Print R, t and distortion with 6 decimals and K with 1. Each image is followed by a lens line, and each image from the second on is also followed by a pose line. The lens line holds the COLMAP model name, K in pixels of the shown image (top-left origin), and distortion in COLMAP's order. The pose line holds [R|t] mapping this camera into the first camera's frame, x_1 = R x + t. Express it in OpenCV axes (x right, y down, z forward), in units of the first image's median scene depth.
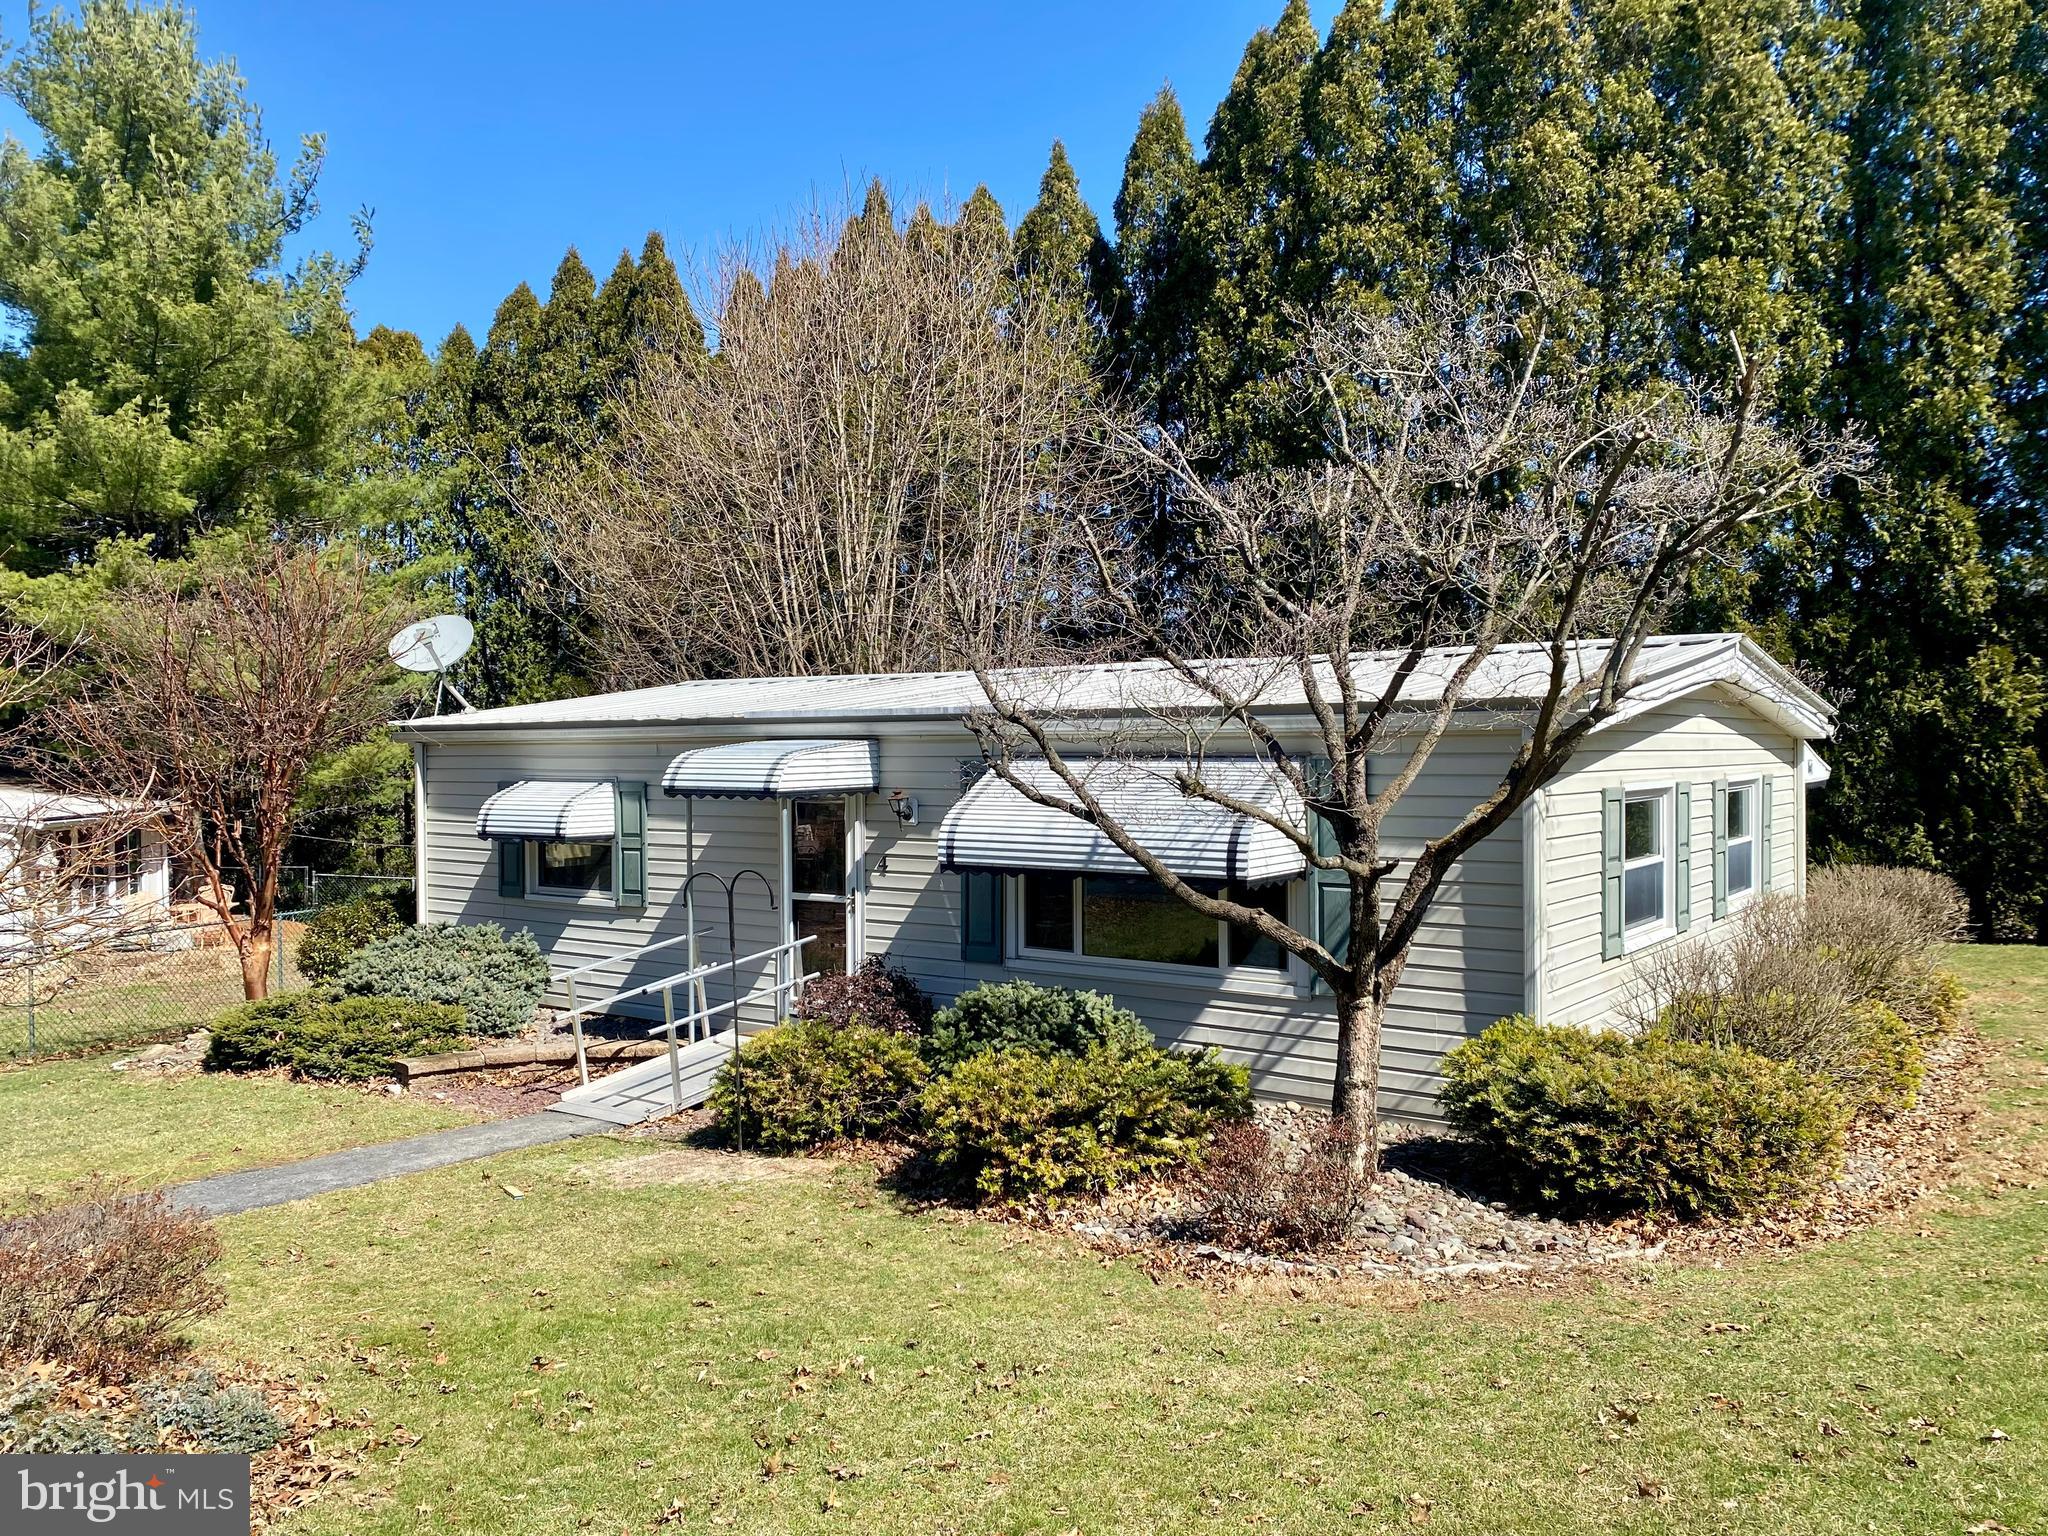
lens RADIAL K [[1551.1, 0, 1050.9], [0, 1551.1, 746.8], [0, 0, 1]] dist [0.052362, -0.065288]
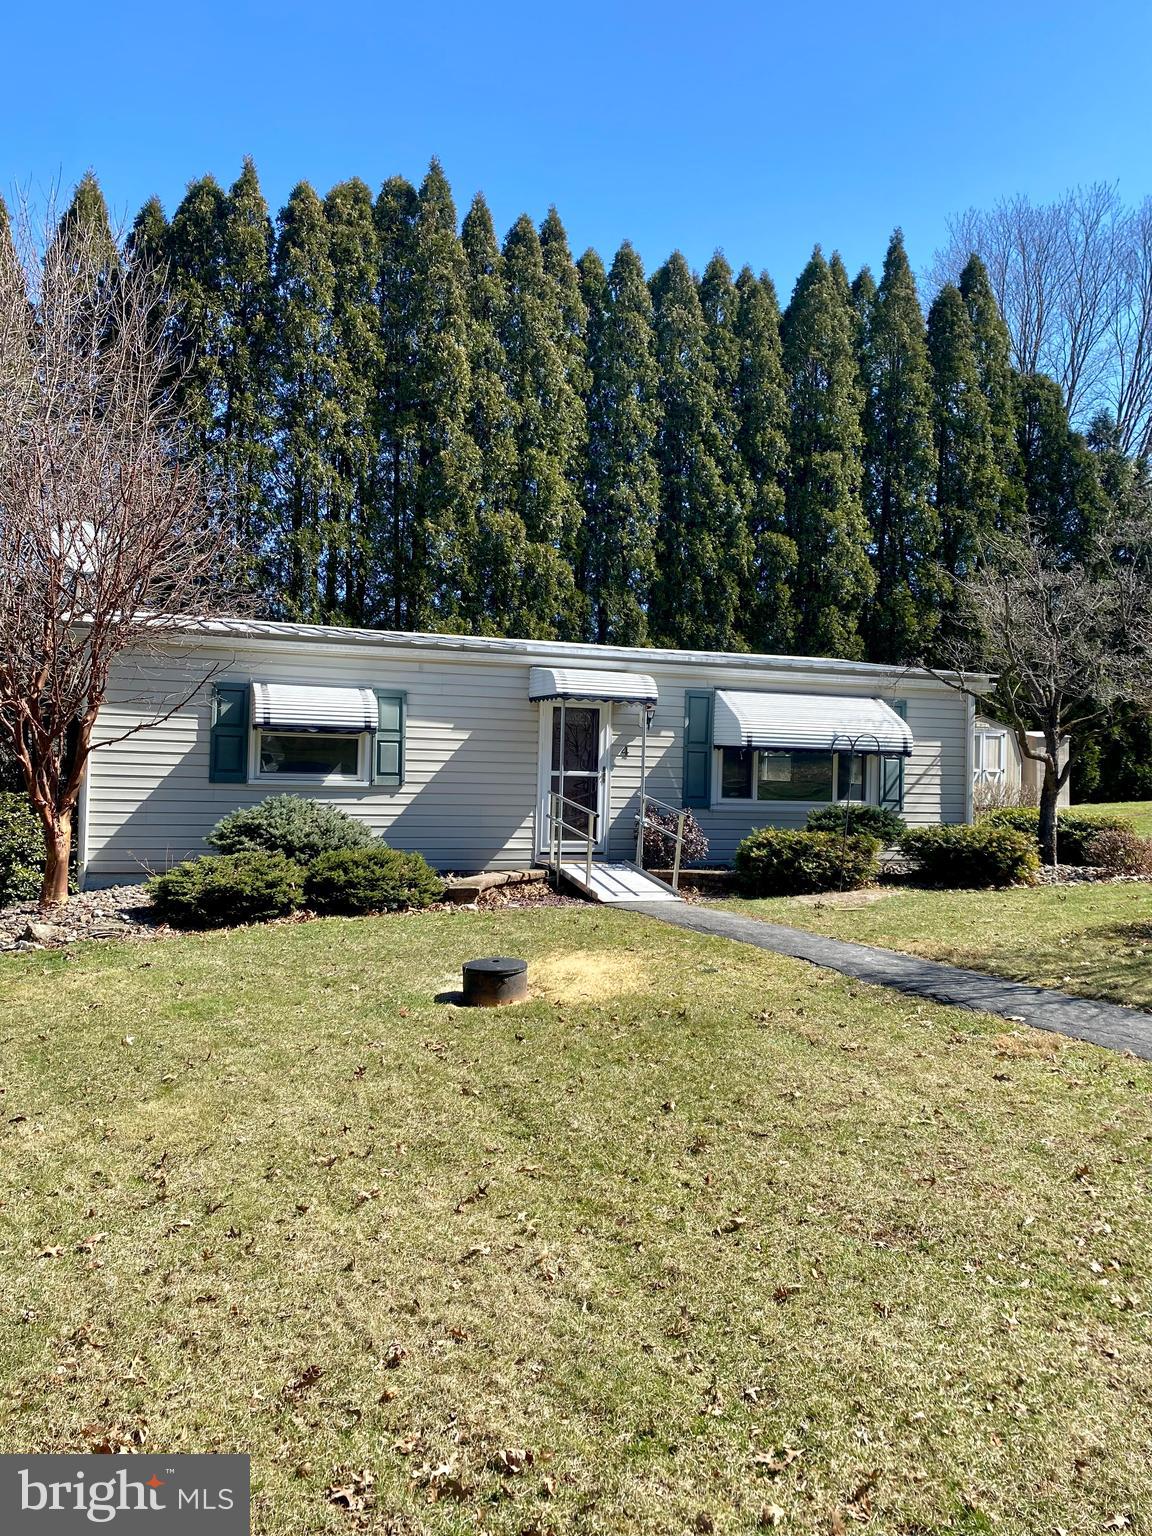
lens RADIAL K [[1170.1, 0, 580.2], [0, 1170.1, 750.8], [0, 0, 1]] dist [0.061711, -0.110387]
pose [[0.560786, 0.035529, 0.827198, -0.988272], [-0.032356, 0.999256, -0.020983, 0.088765], [-0.827328, -0.014998, 0.561519, 0.314530]]
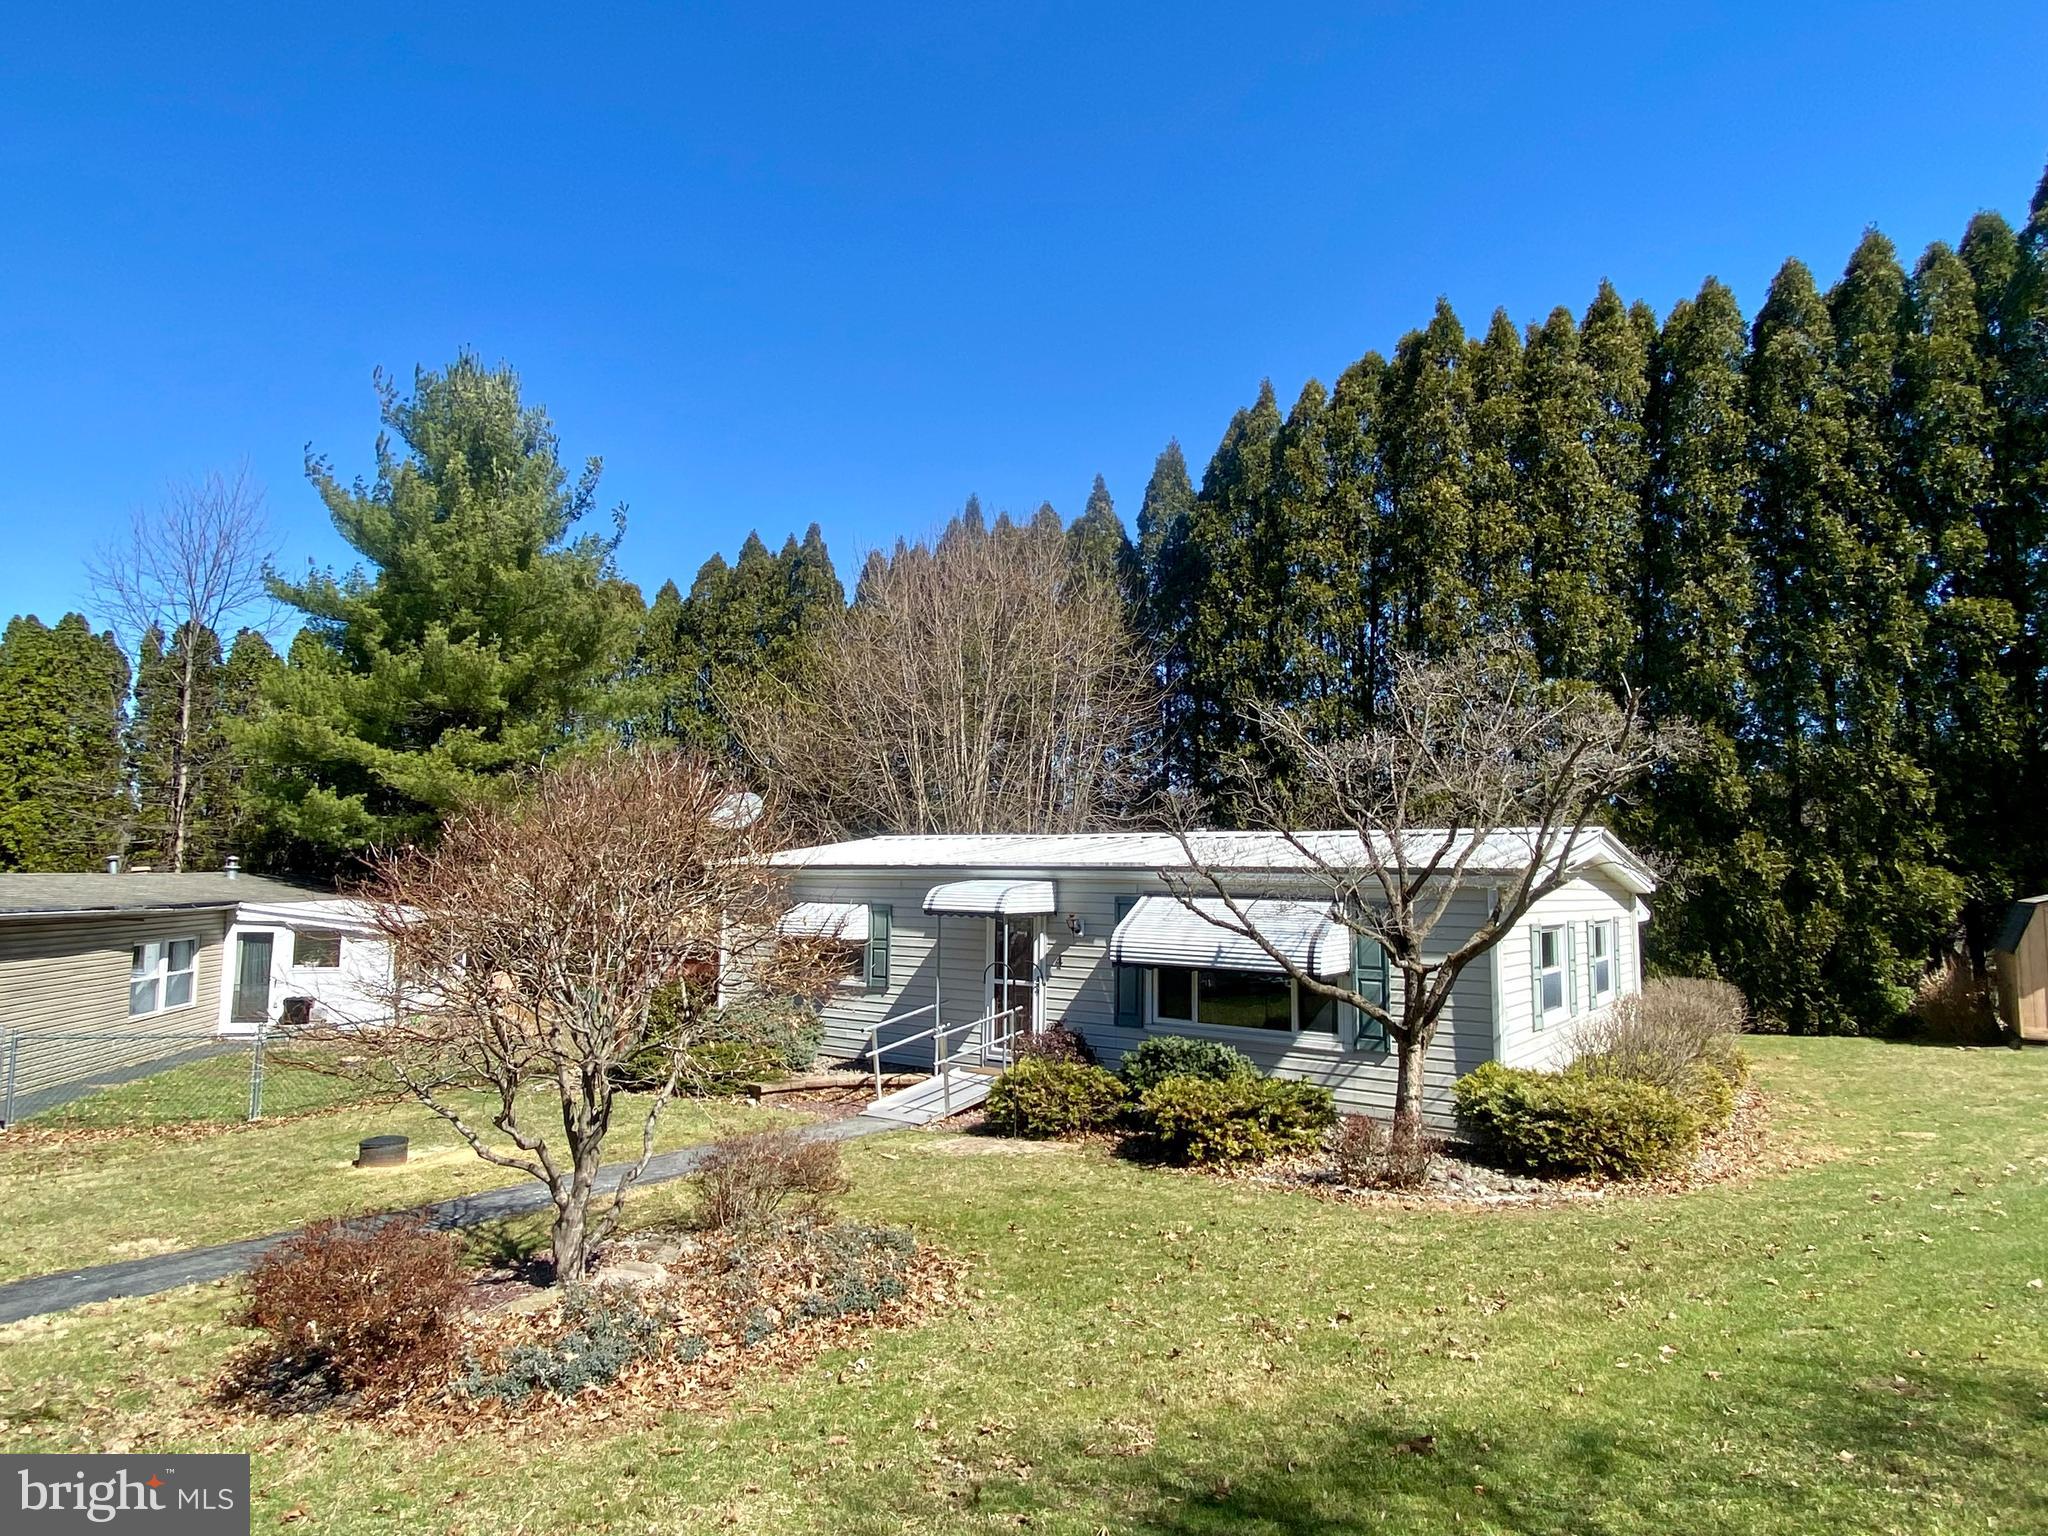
lens RADIAL K [[1168.8, 0, 1028.8], [0, 1168.8, 747.3], [0, 0, 1]] dist [0.044388, -0.069203]
pose [[0.999771, 0.021395, 0.000693, -0.126490], [-0.021181, 0.993396, -0.112767, -0.004588], [-0.003101, 0.112727, 0.993621, -0.172188]]
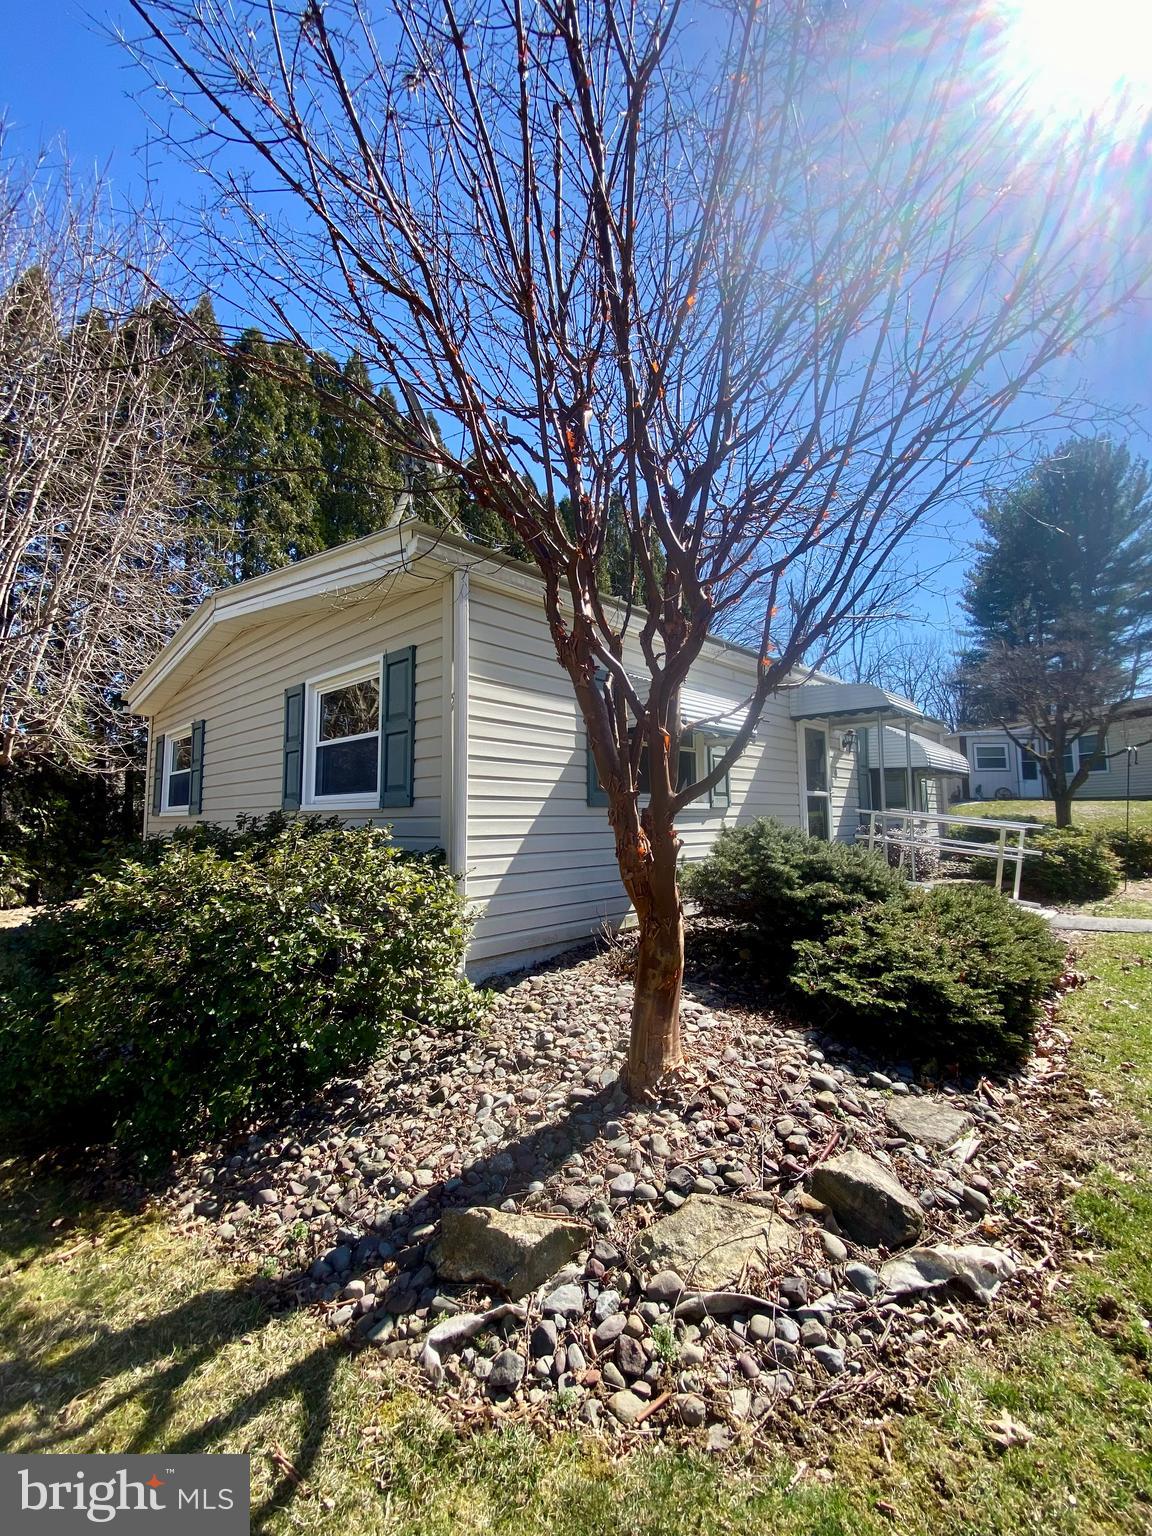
lens RADIAL K [[628.9, 0, 572.6], [0, 628.9, 767.0], [0, 0, 1]] dist [0.029296, -0.025546]
pose [[0.138908, 0.089282, 0.986272, -0.729350], [0.004320, 0.995864, -0.090758, 0.113586], [-0.990296, 0.016868, 0.137948, 1.039167]]
